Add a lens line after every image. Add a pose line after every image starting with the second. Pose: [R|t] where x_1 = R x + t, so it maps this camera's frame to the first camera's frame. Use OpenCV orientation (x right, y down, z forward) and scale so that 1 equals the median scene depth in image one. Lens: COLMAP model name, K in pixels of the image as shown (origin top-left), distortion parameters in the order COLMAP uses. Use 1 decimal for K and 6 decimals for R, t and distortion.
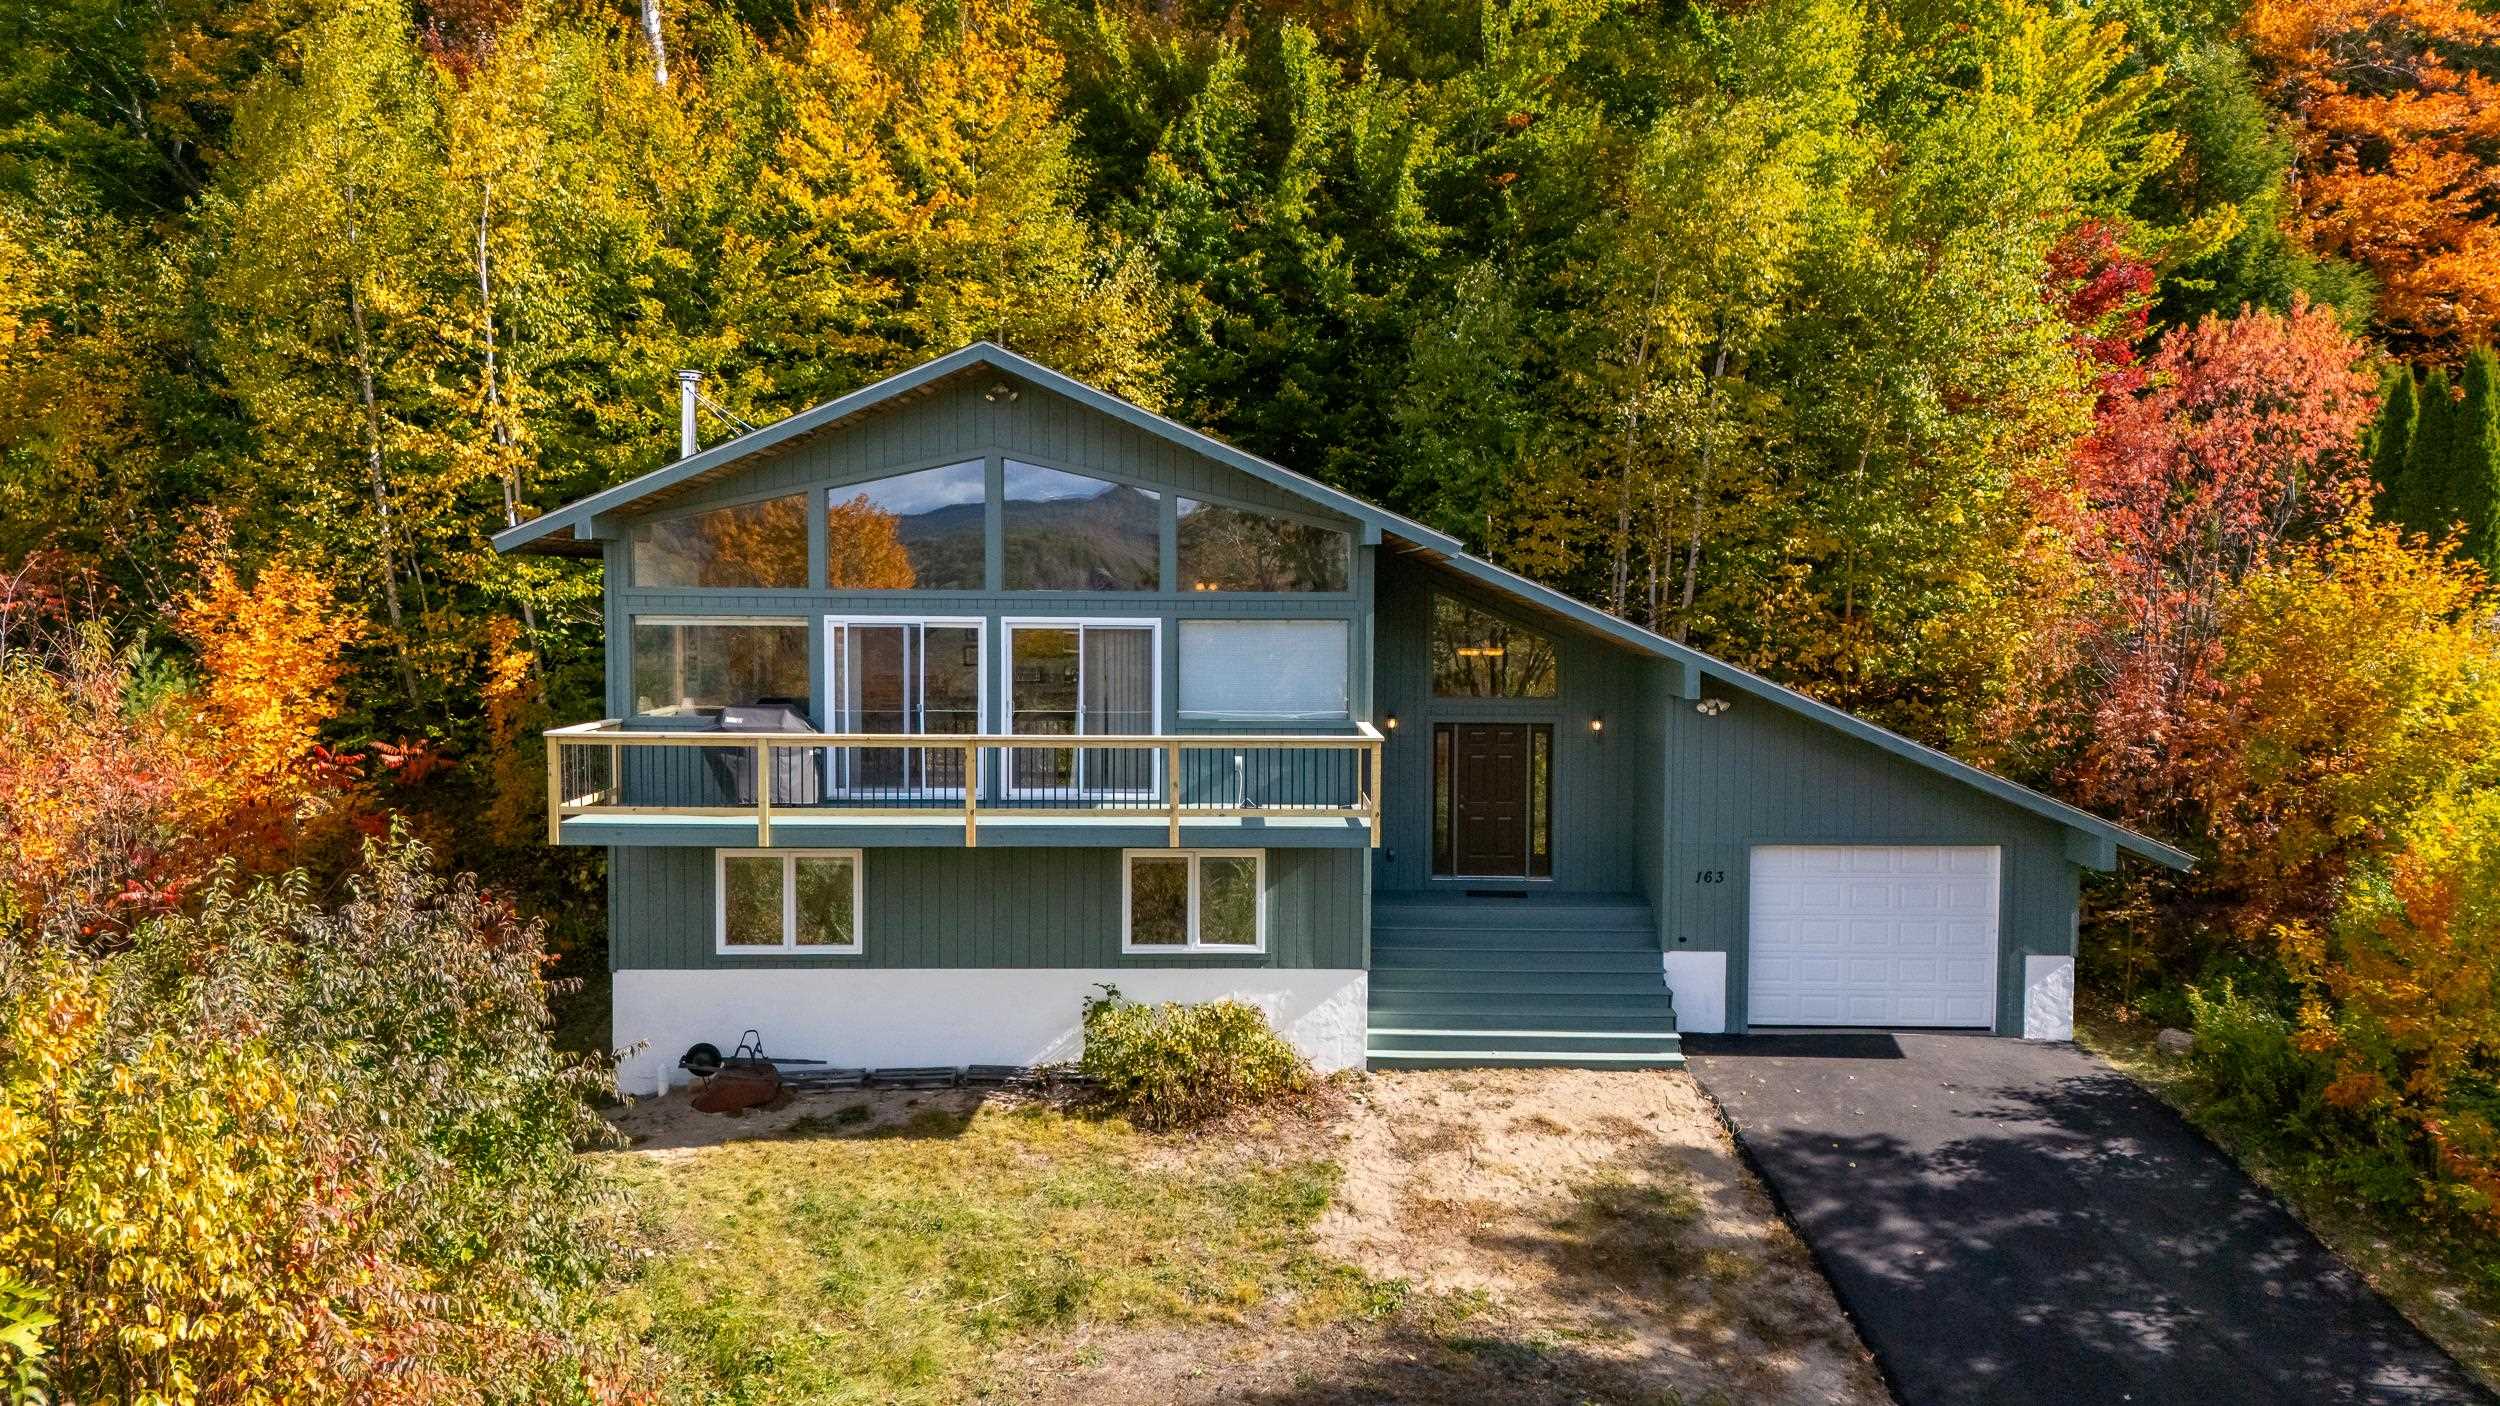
lens RADIAL K [[1831.8, 0, 1250.0], [0, 1831.8, 703.0], [0, 0, 1]] dist [0.103267, -0.117708]
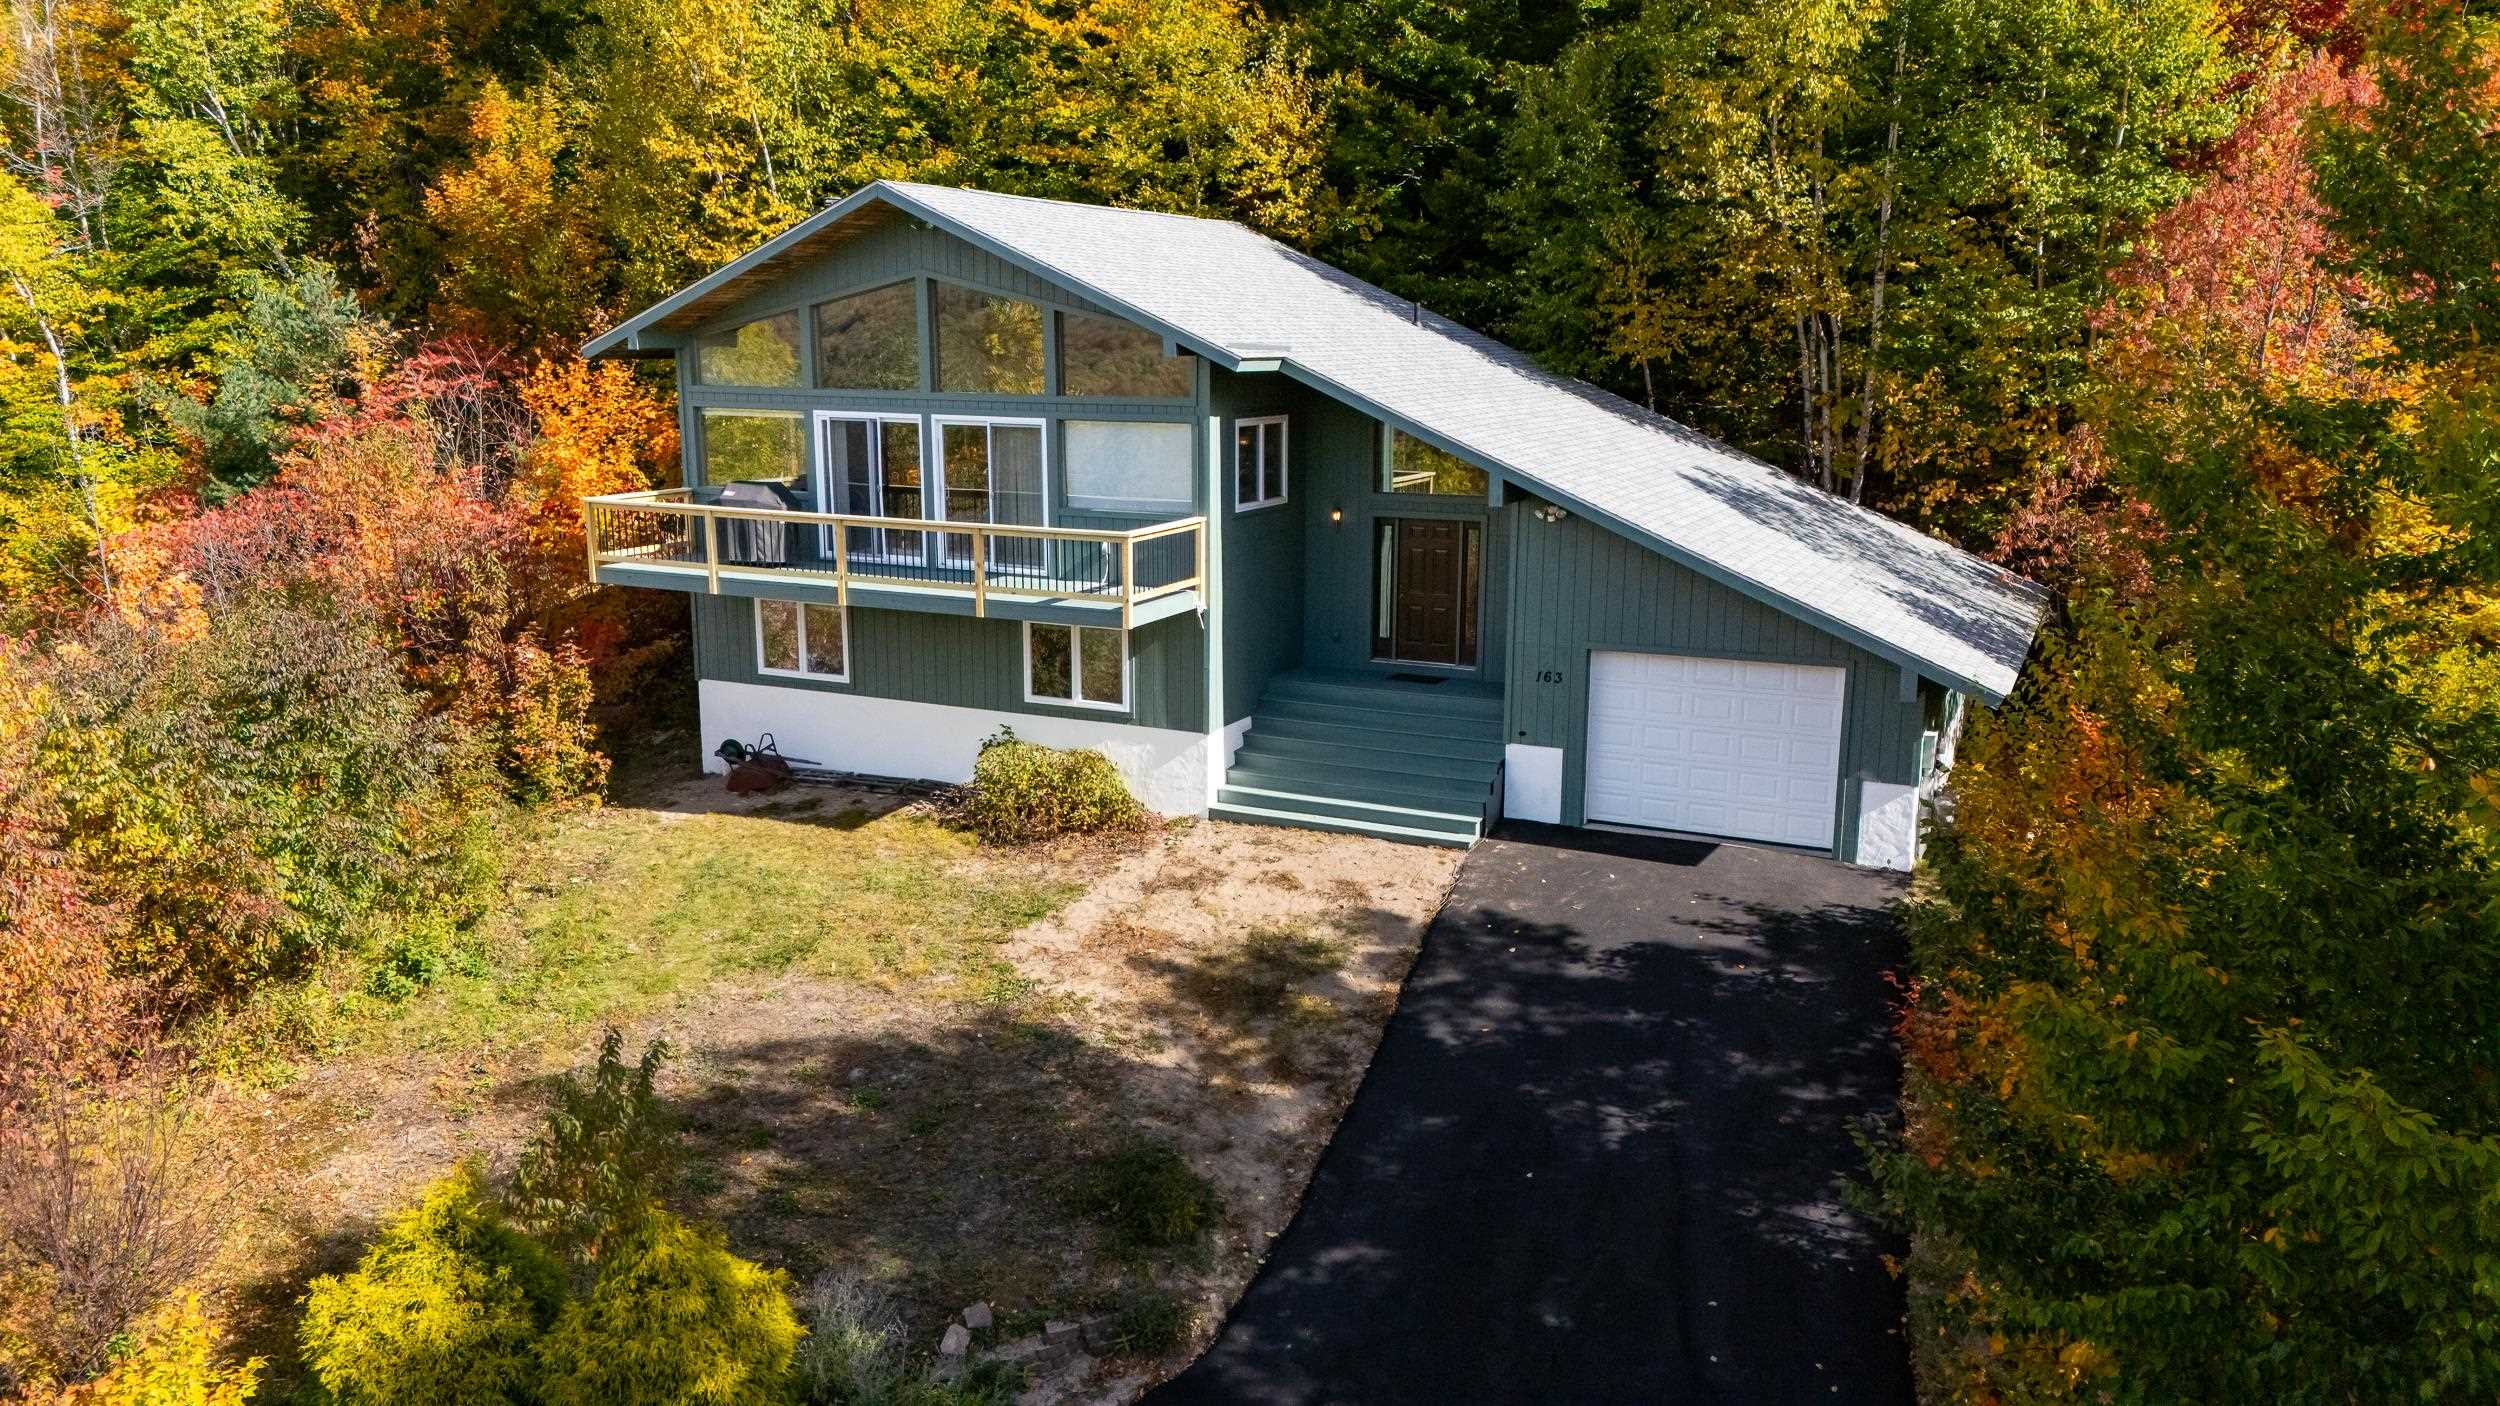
lens RADIAL K [[1804.4, 0, 1250.0], [0, 1804.4, 703.0], [0, 0, 1]] dist [0.104314, -0.106694]
pose [[0.900129, 0.086179, -0.427013, 0.575778], [-0.024485, 0.988696, 0.147923, -0.041389], [0.434934, -0.122694, 0.892064, 0.010093]]
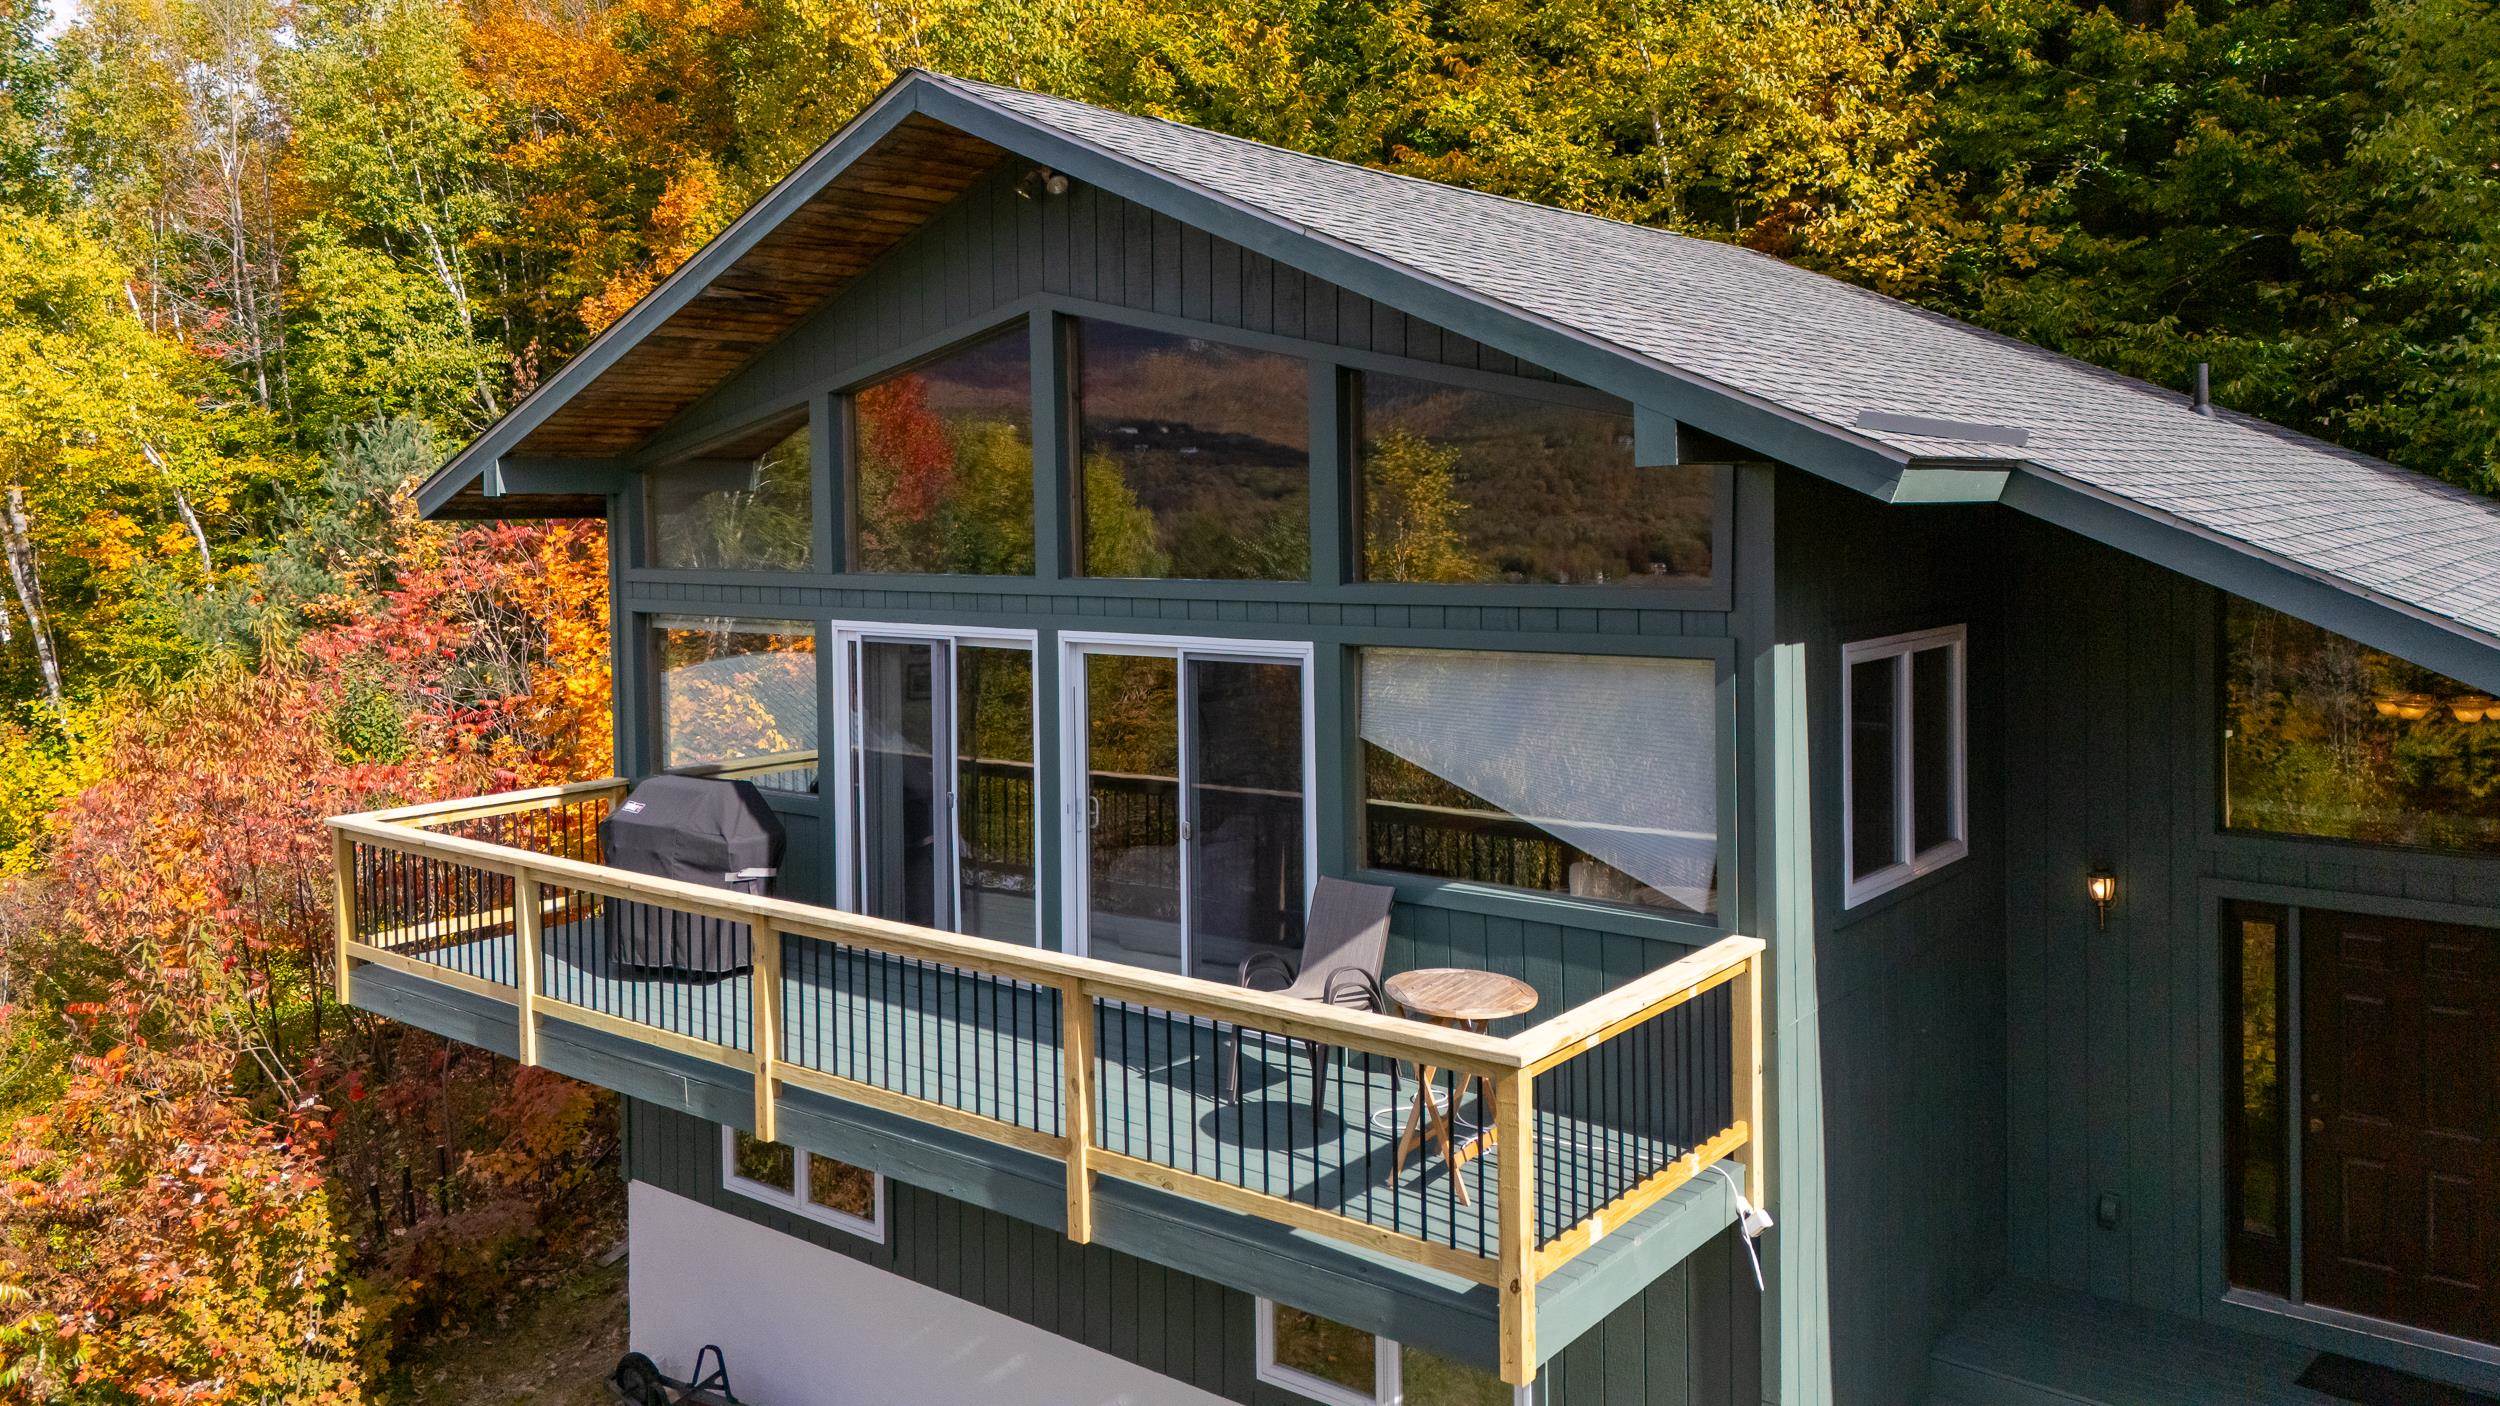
lens RADIAL K [[1902.5, 0, 1239.7], [0, 1902.5, 578.7], [0, 0, 1]] dist [0.111332, -0.130995]
pose [[0.774206, 0.007926, -0.632884, 0.231900], [-0.016219, 0.999842, -0.007320, -0.058251], [0.632725, 0.015932, 0.774212, 0.631049]]
